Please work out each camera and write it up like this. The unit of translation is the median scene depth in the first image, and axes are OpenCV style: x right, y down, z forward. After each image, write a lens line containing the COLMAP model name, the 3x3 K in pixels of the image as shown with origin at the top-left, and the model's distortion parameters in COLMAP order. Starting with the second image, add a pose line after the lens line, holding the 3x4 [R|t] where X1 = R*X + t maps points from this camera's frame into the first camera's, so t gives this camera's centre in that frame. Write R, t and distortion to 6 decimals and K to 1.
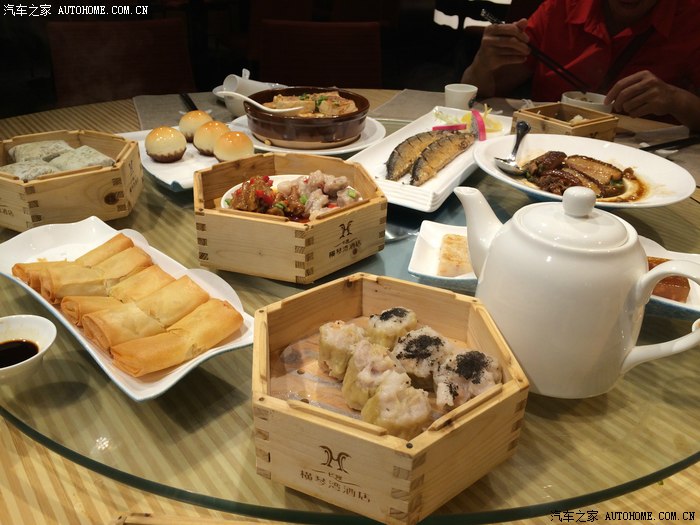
lens RADIAL K [[597.8, 0, 350.0], [0, 597.8, 262.5], [0, 0, 1]] dist [0.087382, -0.117802]
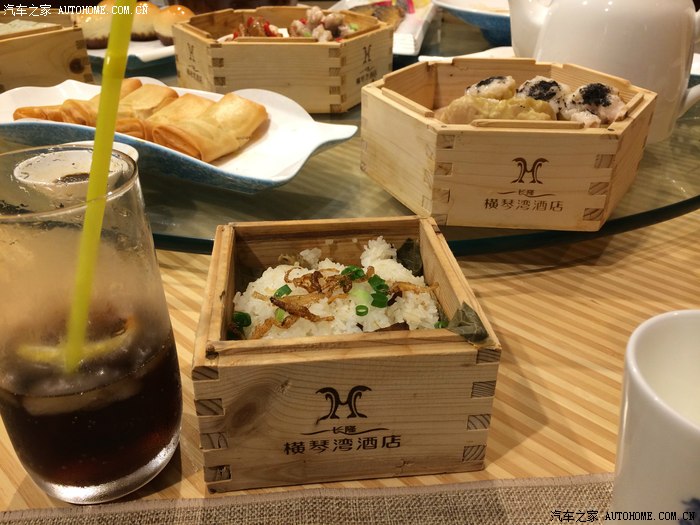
lens RADIAL K [[597.8, 0, 350.0], [0, 597.8, 262.5], [0, 0, 1]] dist [0.087382, -0.117802]
pose [[0.951508, -0.174487, 0.253352, -0.444522], [0.164982, 0.984562, 0.058465, 0.280990], [-0.259643, -0.013831, 0.965606, 0.087780]]
